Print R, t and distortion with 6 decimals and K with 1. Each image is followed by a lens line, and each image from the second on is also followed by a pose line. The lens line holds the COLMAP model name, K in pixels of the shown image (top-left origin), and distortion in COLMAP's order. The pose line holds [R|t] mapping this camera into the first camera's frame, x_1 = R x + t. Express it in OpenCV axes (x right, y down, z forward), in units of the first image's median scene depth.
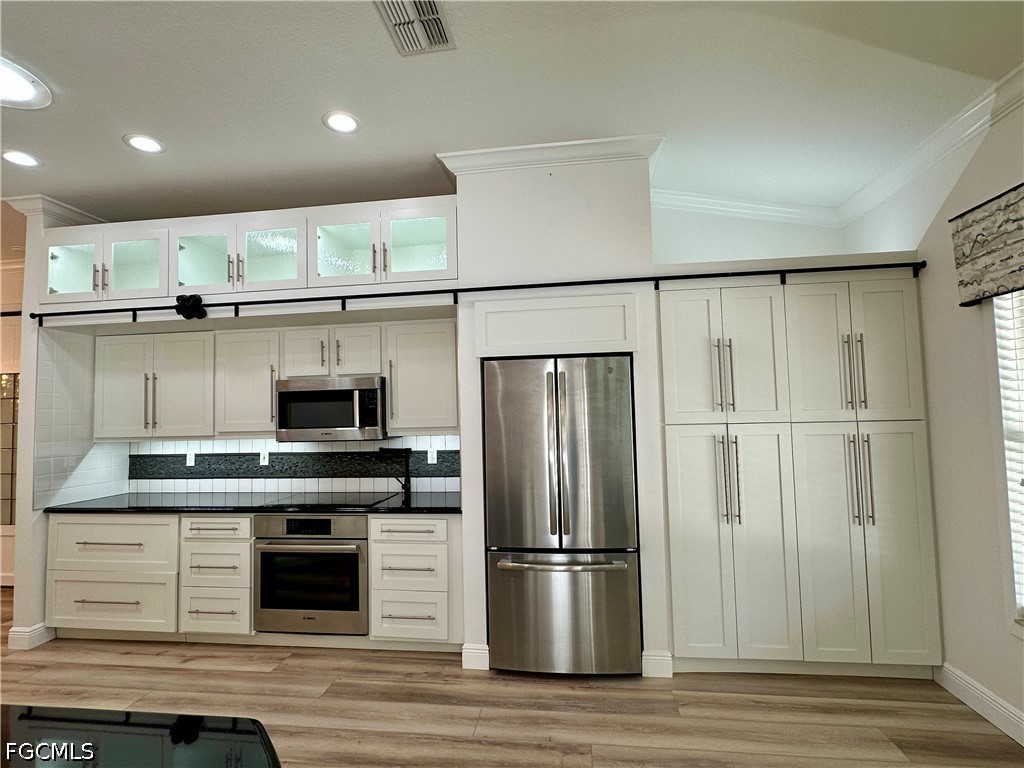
lens RADIAL K [[490.9, 0, 511.8], [0, 490.9, 387.5], [0, 0, 1]] dist [0.002042, -0.001715]
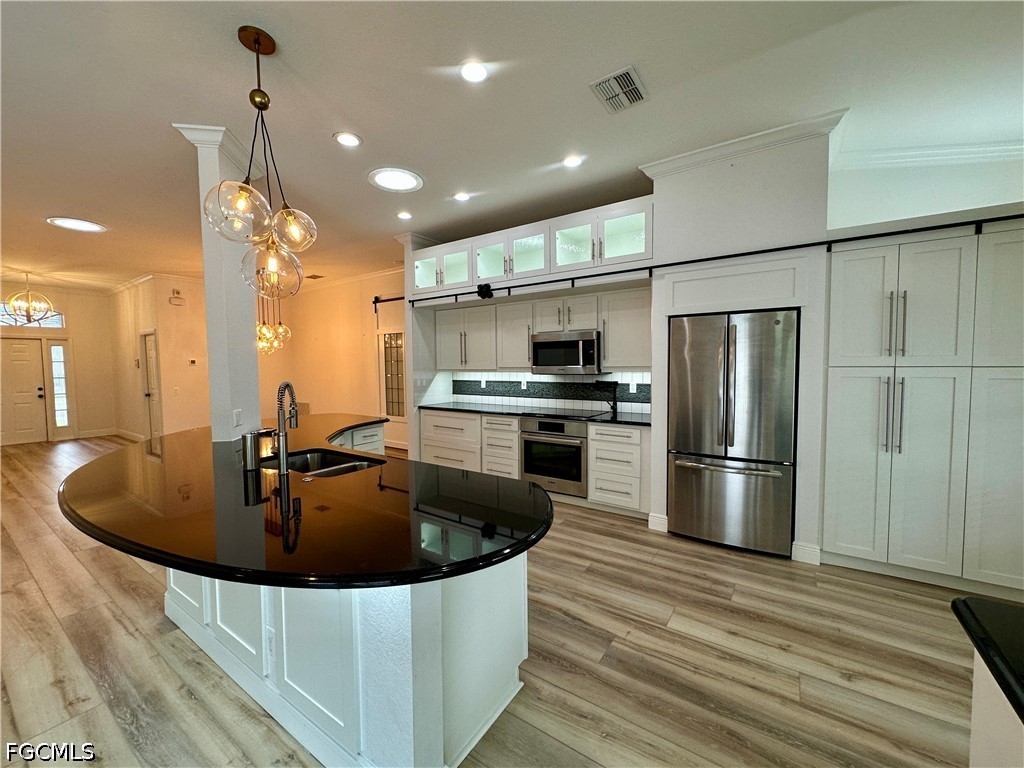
lens RADIAL K [[408.3, 0, 512.3], [0, 408.3, 384.9], [0, 0, 1]] dist [-0.003661, 0.001528]
pose [[0.890843, 0.039224, -0.452615, 0.070396], [0.011884, 0.993913, 0.109524, 0.001014], [0.454156, -0.102947, 0.884954, -0.224033]]
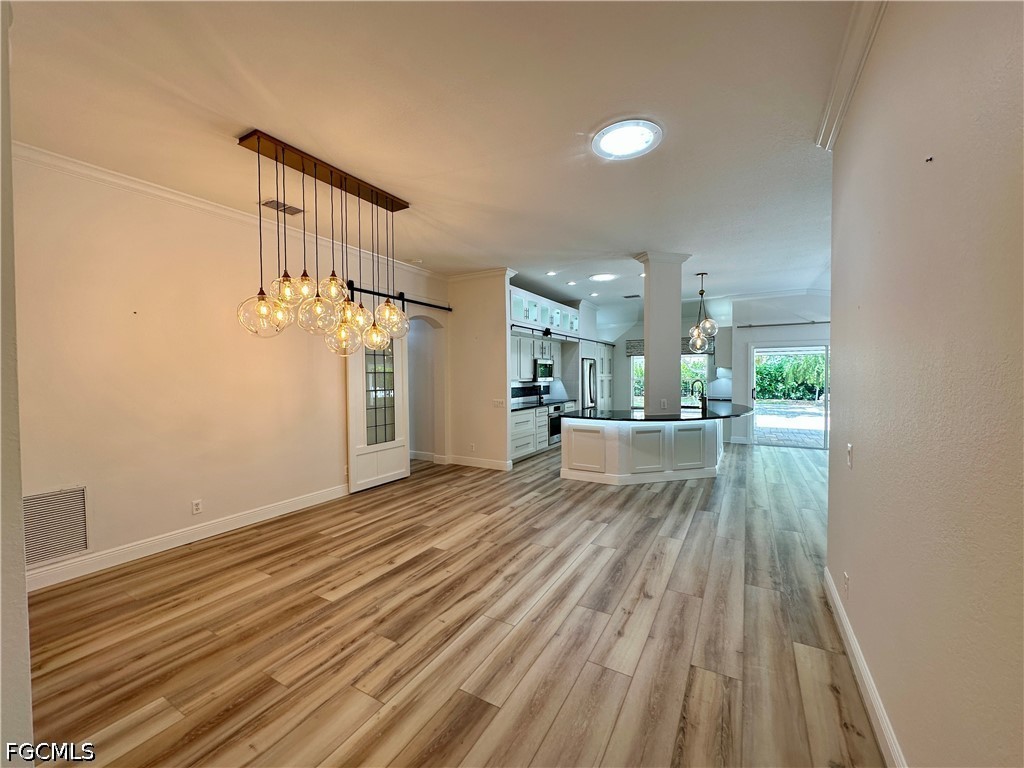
lens RADIAL K [[408.3, 0, 510.8], [0, 408.3, 386.0], [0, 0, 1]] dist [-0.003661, 0.001528]
pose [[0.388865, -0.003634, 0.921288, -2.999251], [-0.049447, 0.998469, 0.024810, 0.096703], [-0.919967, -0.055203, 0.388089, 0.290886]]
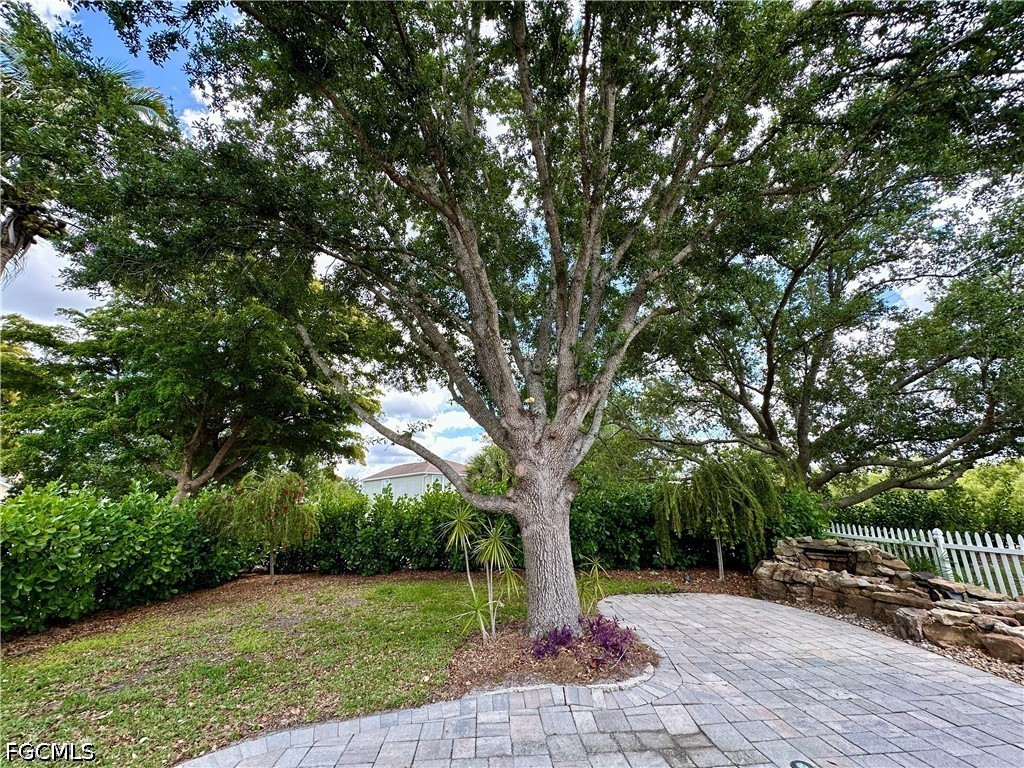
lens RADIAL K [[408.3, 0, 511.6], [0, 408.3, 389.8], [0, 0, 1]] dist [-0.003661, 0.001528]
pose [[-0.187125, 0.307135, 0.933087, 2.067988], [-0.023002, 0.948235, -0.316734, -0.034602], [-0.982067, -0.080731, -0.170374, 0.341376]]
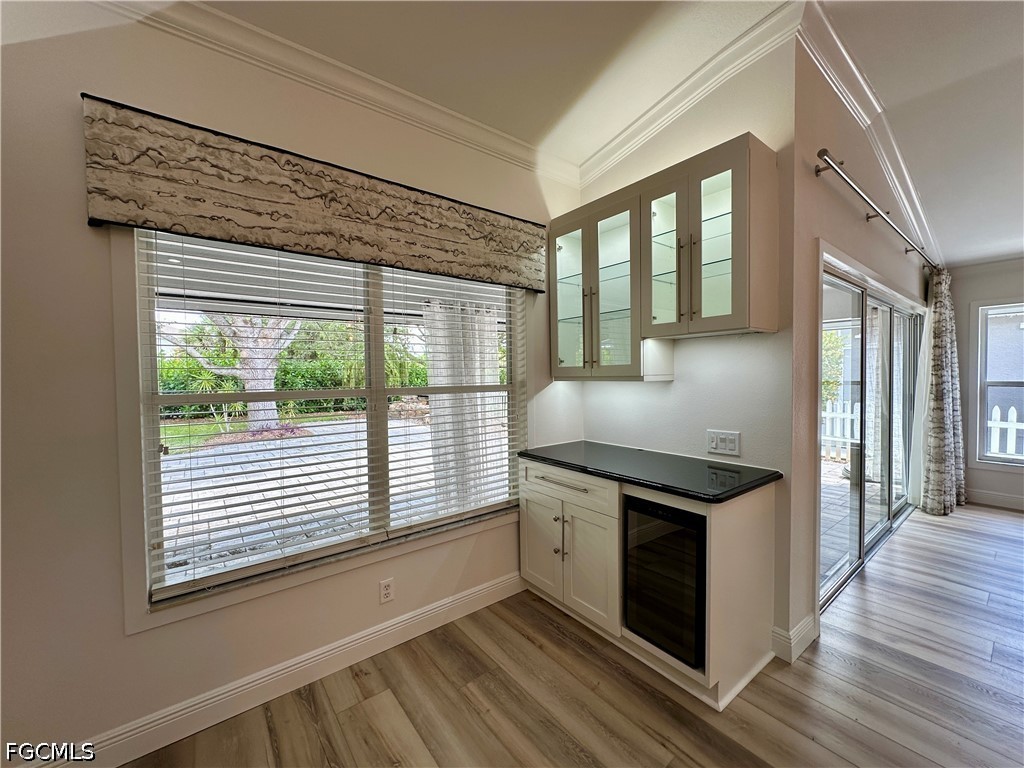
lens RADIAL K [[408.3, 0, 508.9], [0, 408.3, 382.7], [0, 0, 1]] dist [-0.003661, 0.001528]
pose [[-0.702786, 0.020731, 0.711099, 0.046658], [-0.005747, 0.999377, -0.034816, 0.068022], [-0.711378, -0.028555, -0.702230, 0.744587]]
